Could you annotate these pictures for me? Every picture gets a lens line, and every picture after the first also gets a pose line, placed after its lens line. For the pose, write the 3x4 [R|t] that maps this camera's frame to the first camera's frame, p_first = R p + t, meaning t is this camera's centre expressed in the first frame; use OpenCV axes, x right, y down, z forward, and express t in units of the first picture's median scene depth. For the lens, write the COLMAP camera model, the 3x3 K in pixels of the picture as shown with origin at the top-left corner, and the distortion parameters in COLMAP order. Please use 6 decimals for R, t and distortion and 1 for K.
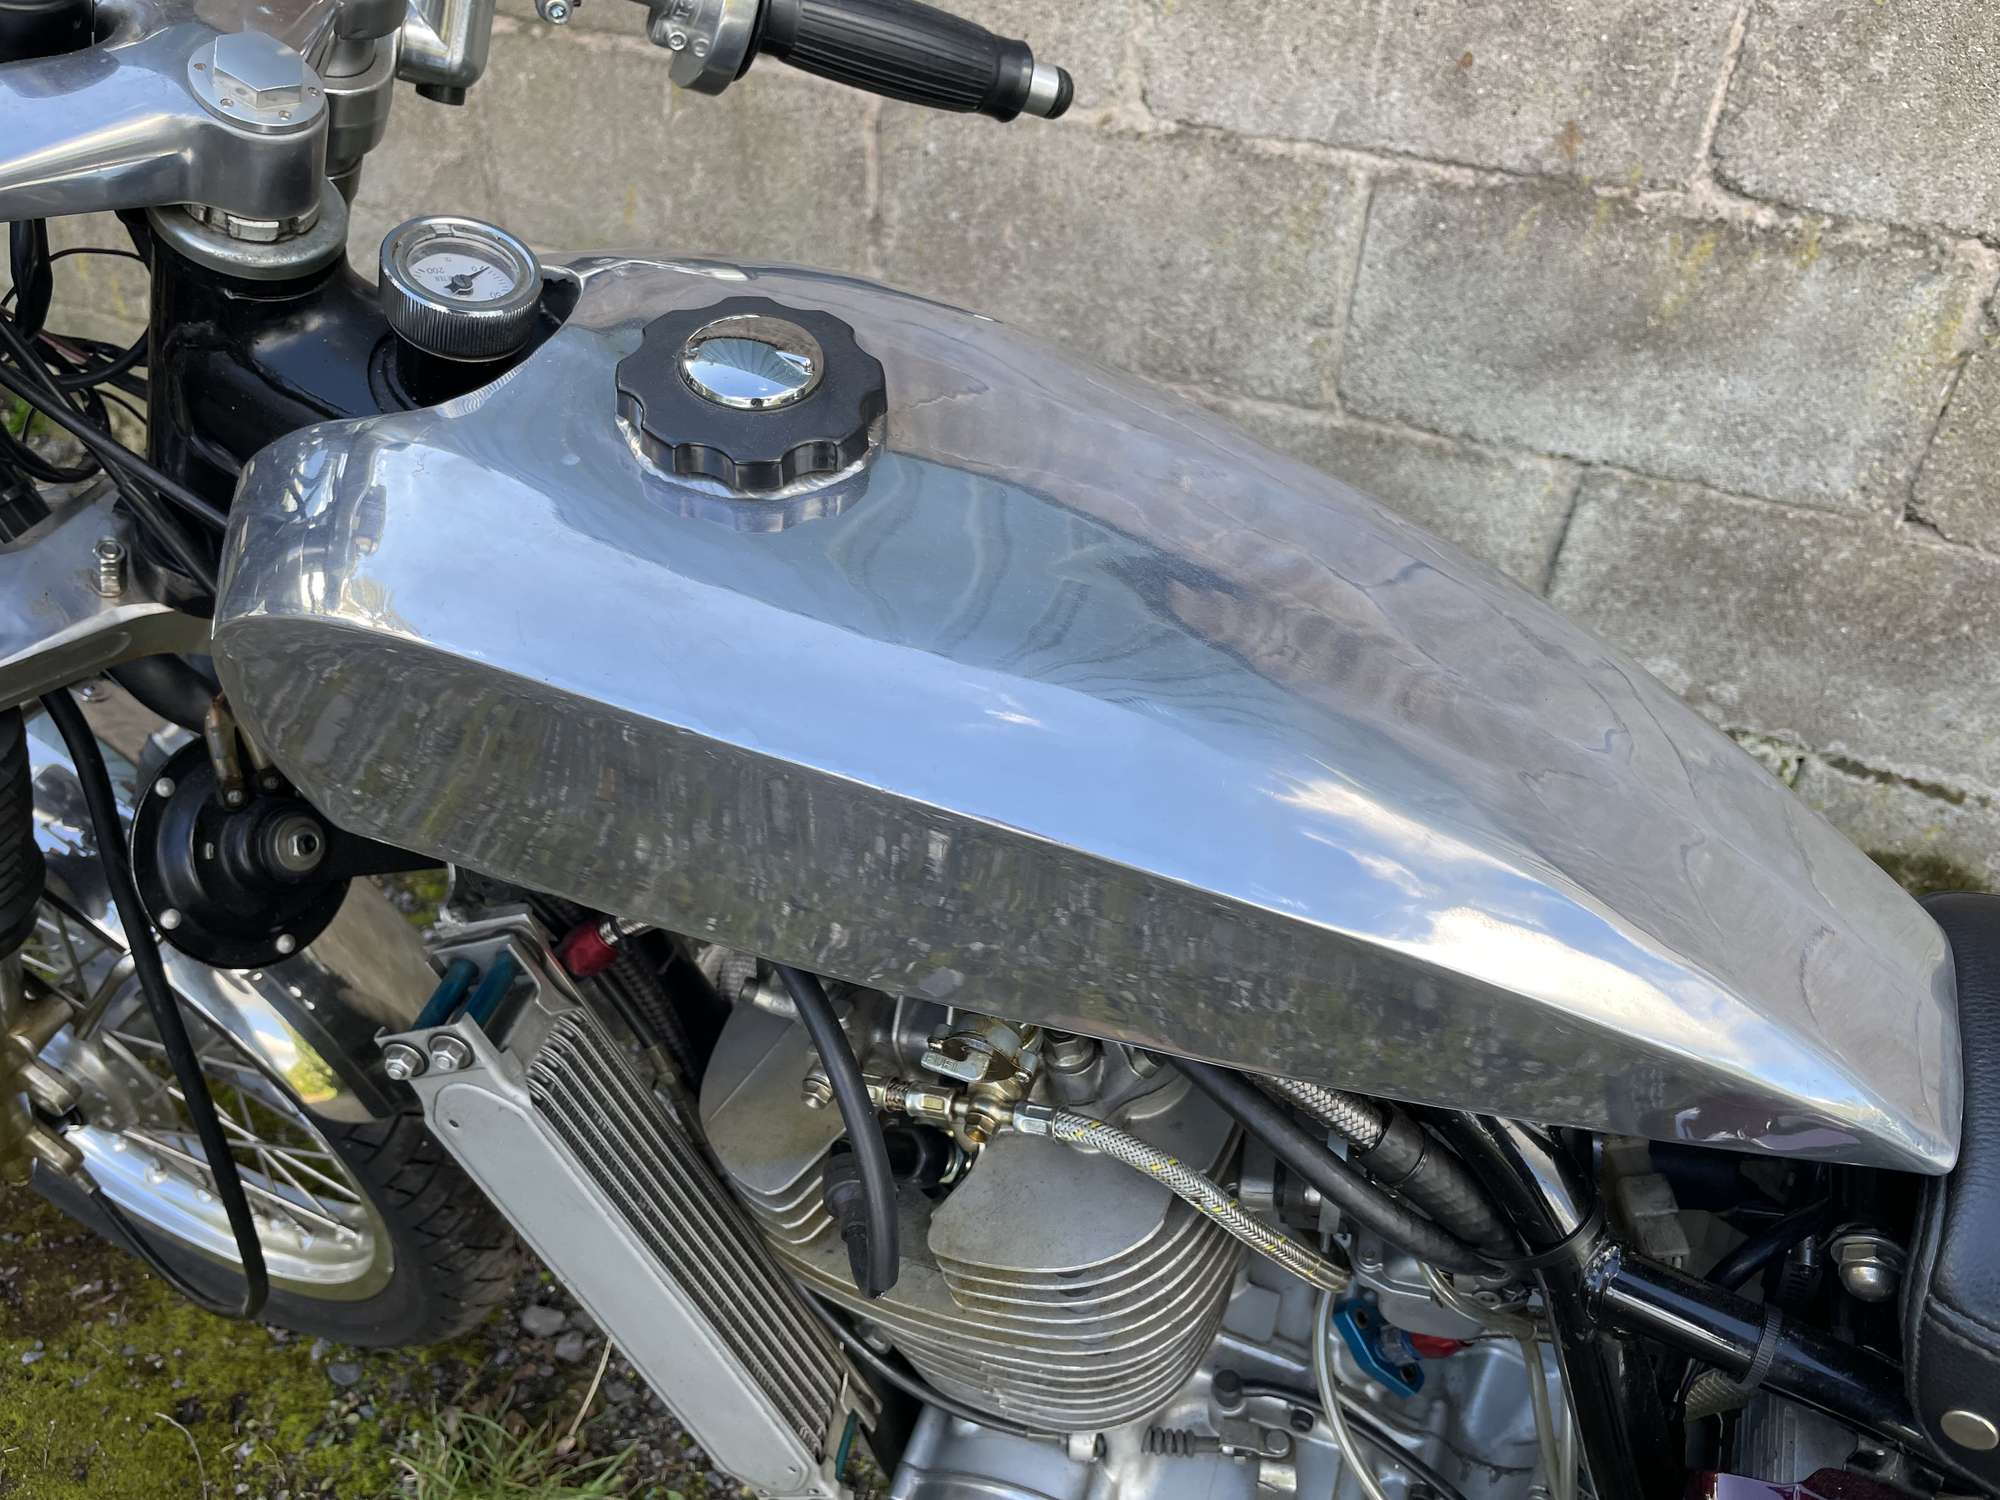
lens RADIAL K [[1546.7, 0, 964.4], [0, 1546.7, 736.1], [0, 0, 1]] dist [0.069874, -0.104456]
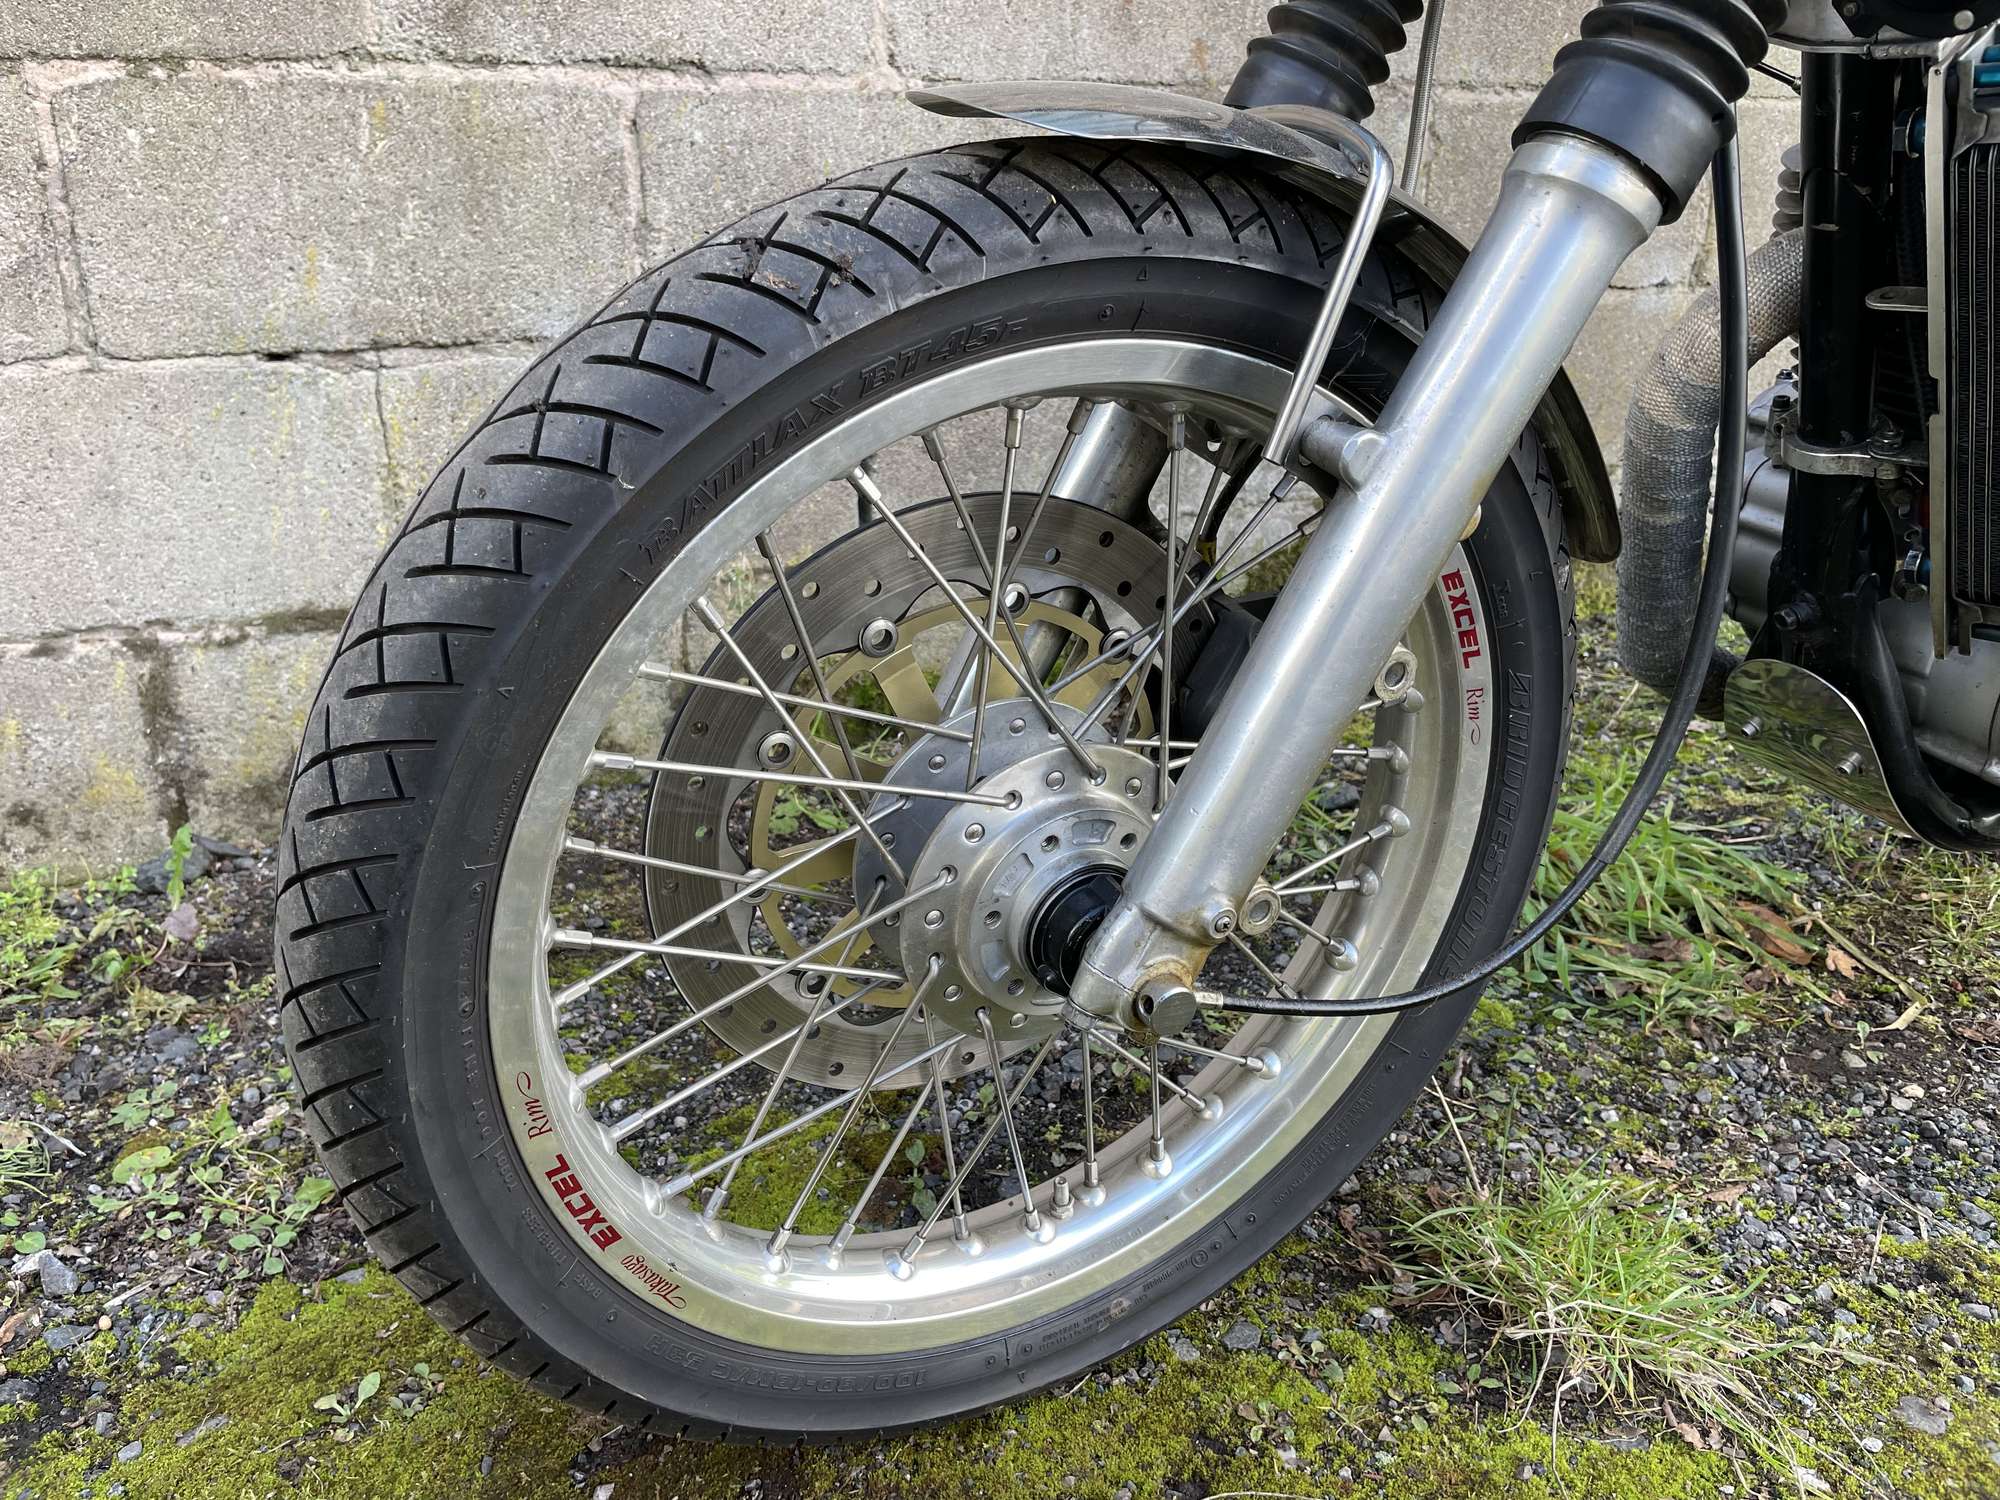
lens RADIAL K [[1542.9, 0, 988.2], [0, 1542.9, 742.1], [0, 0, 1]] dist [0.082776, -0.125203]
pose [[0.627732, -0.282709, 0.725278, -0.795103], [0.496576, 0.862952, -0.093416, 0.152927], [-0.599470, 0.418796, 0.682089, 0.399448]]
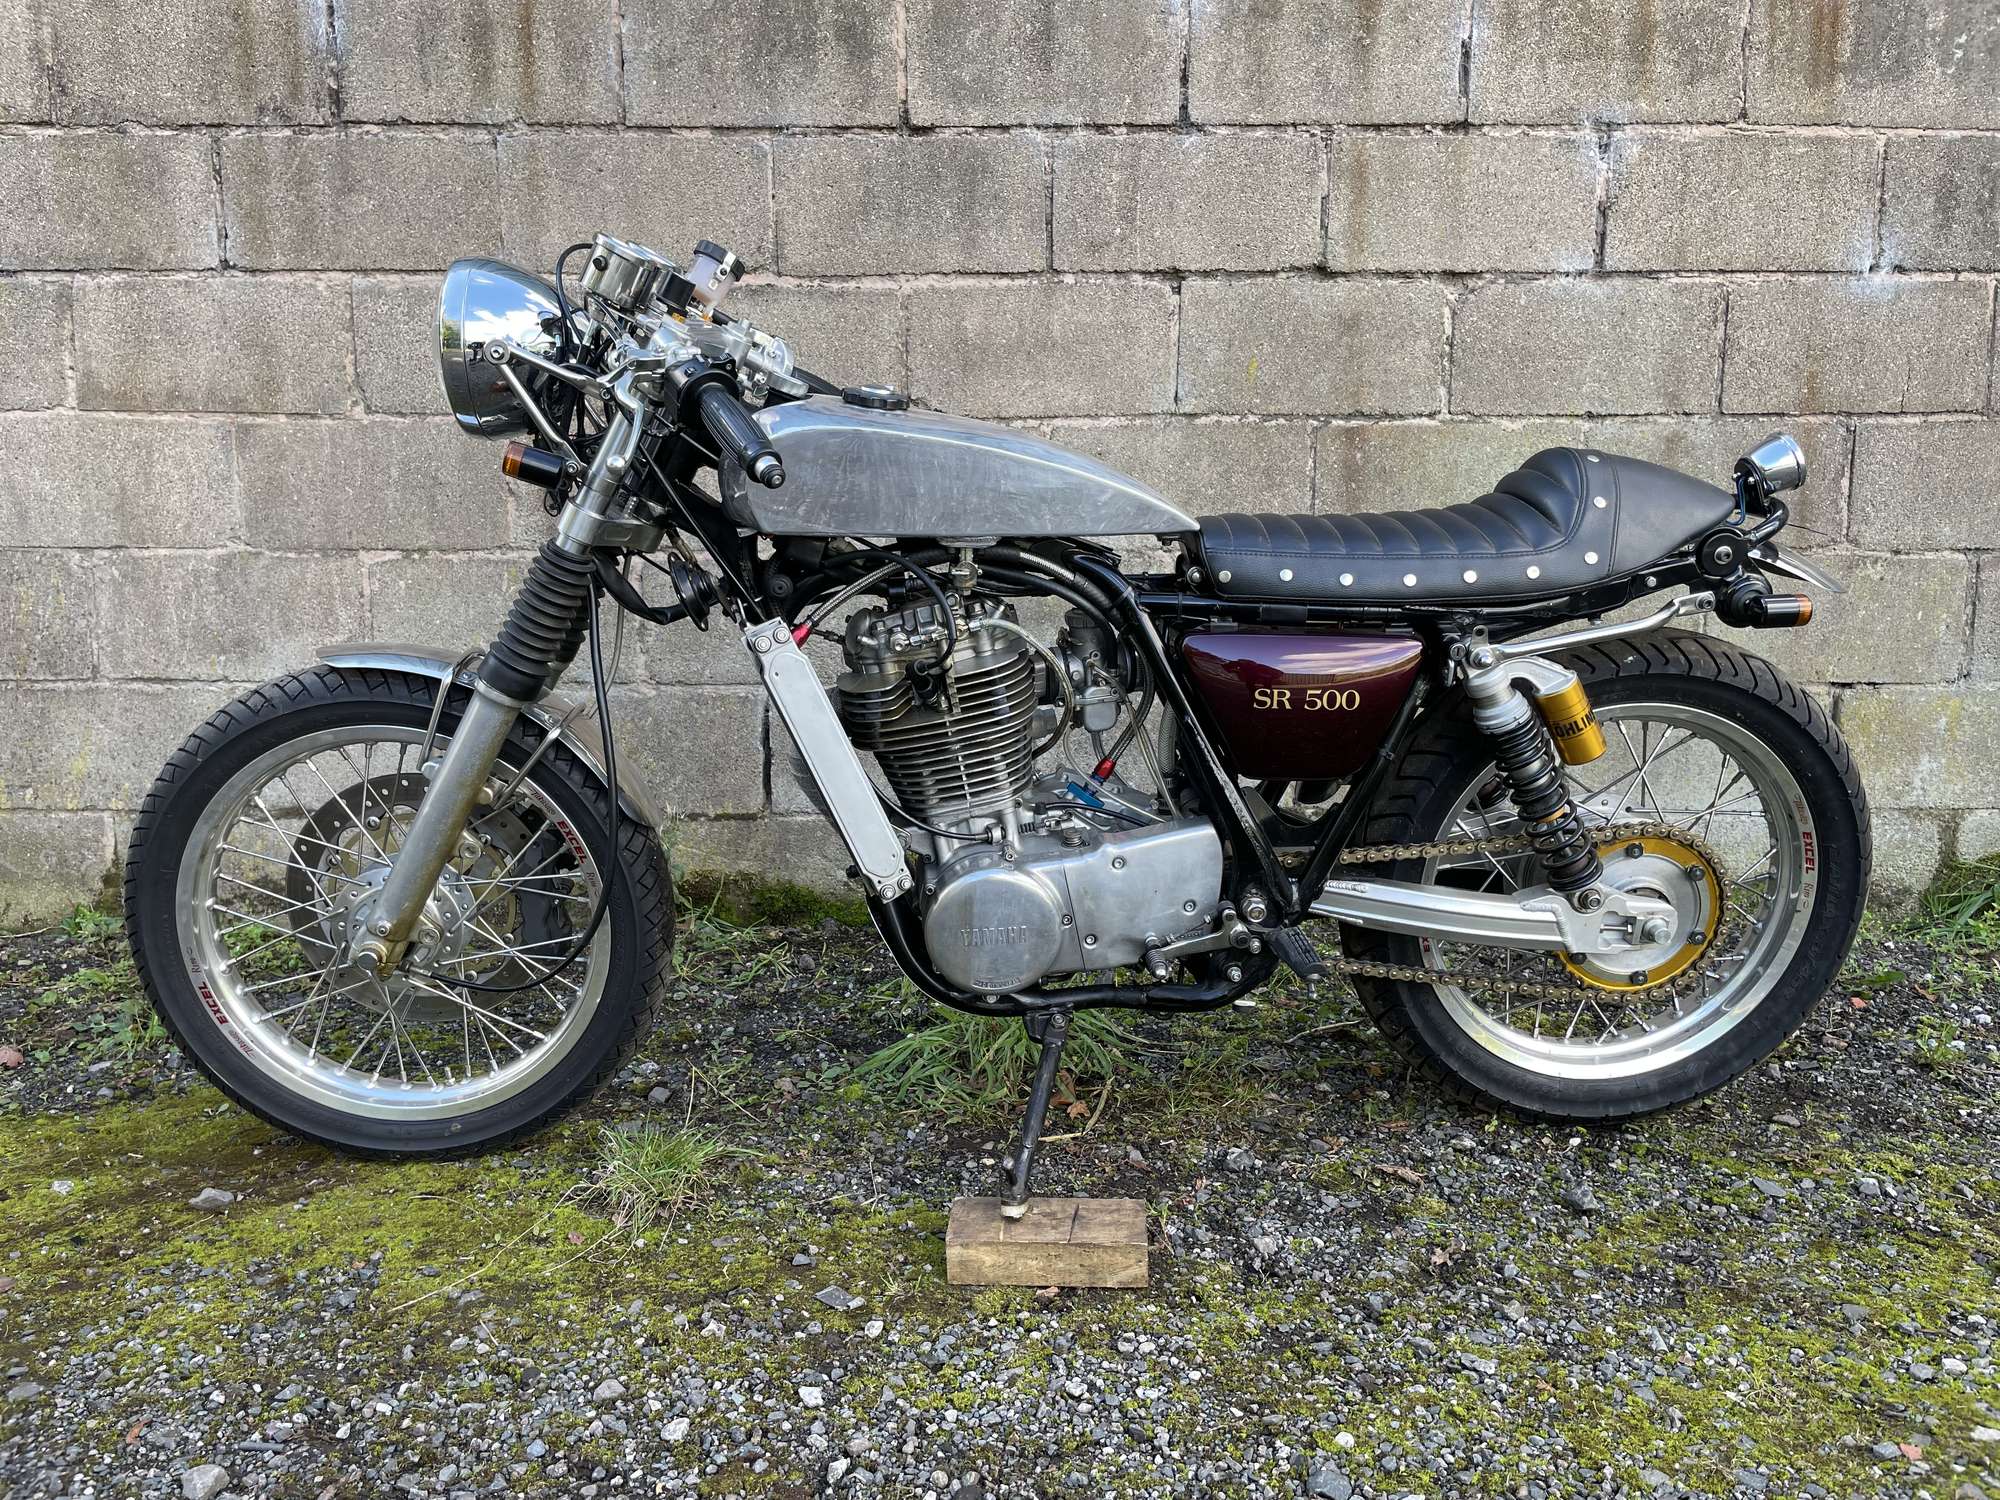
lens RADIAL K [[1542.9, 0, 993.4], [0, 1542.9, 734.8], [0, 0, 1]] dist [0.082776, -0.125203]
pose [[0.901165, -0.085934, 0.424872, -0.520297], [0.279603, 0.864228, -0.418248, 0.719073], [-0.331244, 0.495706, 0.802840, -0.575019]]
